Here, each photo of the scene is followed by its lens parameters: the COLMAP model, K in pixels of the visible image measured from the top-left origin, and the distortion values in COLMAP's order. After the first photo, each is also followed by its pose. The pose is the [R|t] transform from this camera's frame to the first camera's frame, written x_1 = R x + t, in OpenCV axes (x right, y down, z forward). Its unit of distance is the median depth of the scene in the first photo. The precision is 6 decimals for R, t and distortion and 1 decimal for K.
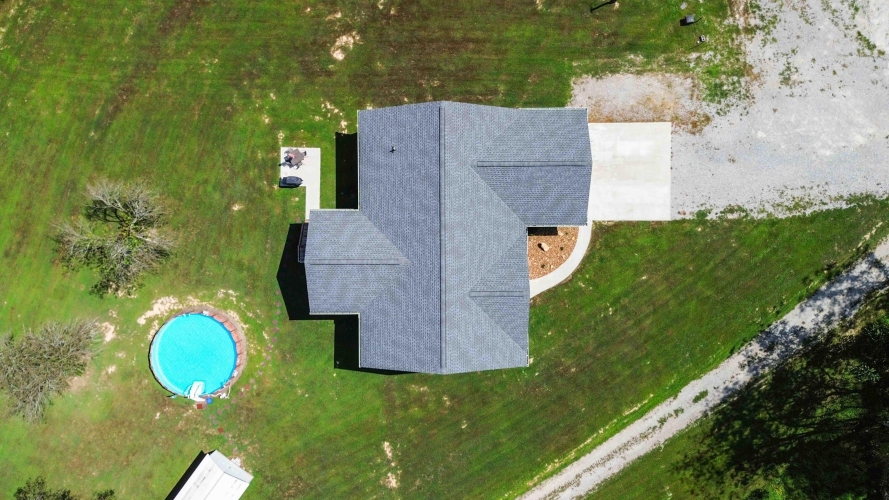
lens RADIAL K [[632.4, 0, 444.5], [0, 632.4, 250.0], [0, 0, 1]] dist [0.070153, -0.072635]
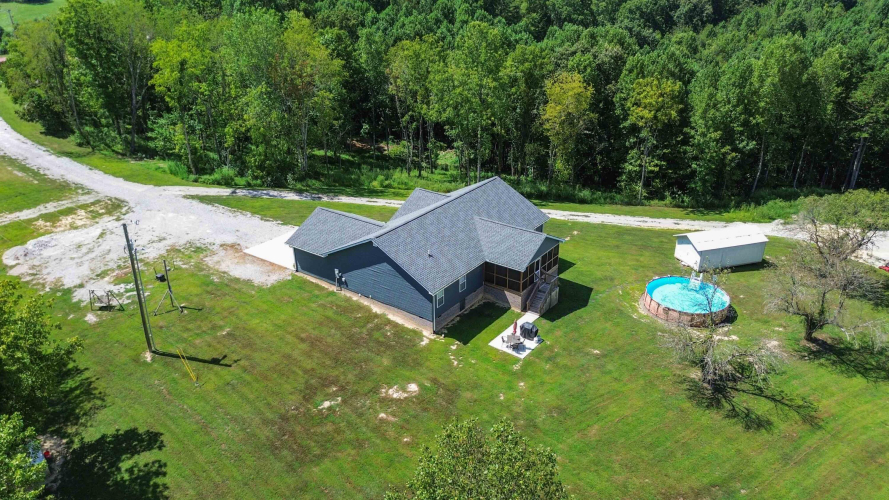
lens RADIAL K [[632.4, 0, 444.5], [0, 632.4, 250.0], [0, 0, 1]] dist [0.070153, -0.072635]
pose [[-0.803978, -0.241077, 0.543601, -0.650843], [0.594447, -0.350267, 0.723841, -0.872593], [0.015904, 0.905094, 0.424914, 0.469012]]
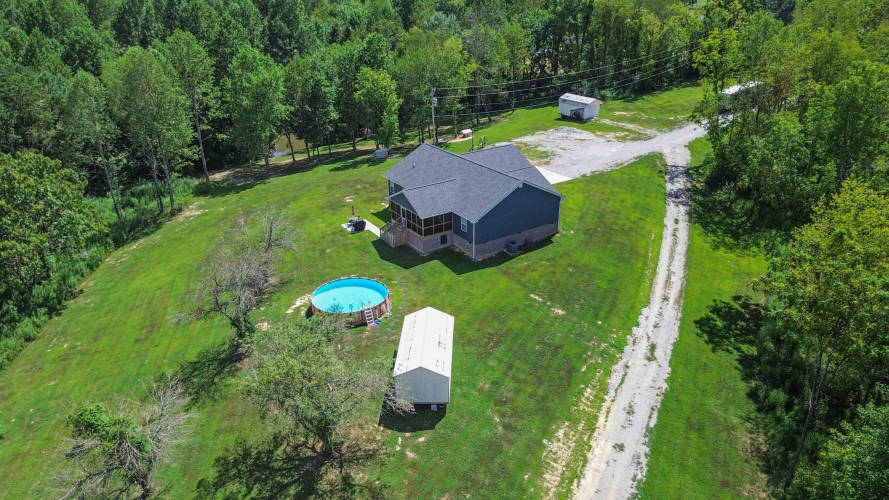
lens RADIAL K [[632.4, 0, 444.5], [0, 632.4, 250.0], [0, 0, 1]] dist [0.070153, -0.072635]
pose [[0.835055, -0.235830, 0.497059, -0.809747], [0.549897, 0.329478, -0.767501, 1.121029], [0.017229, 0.914236, 0.404815, 0.486065]]
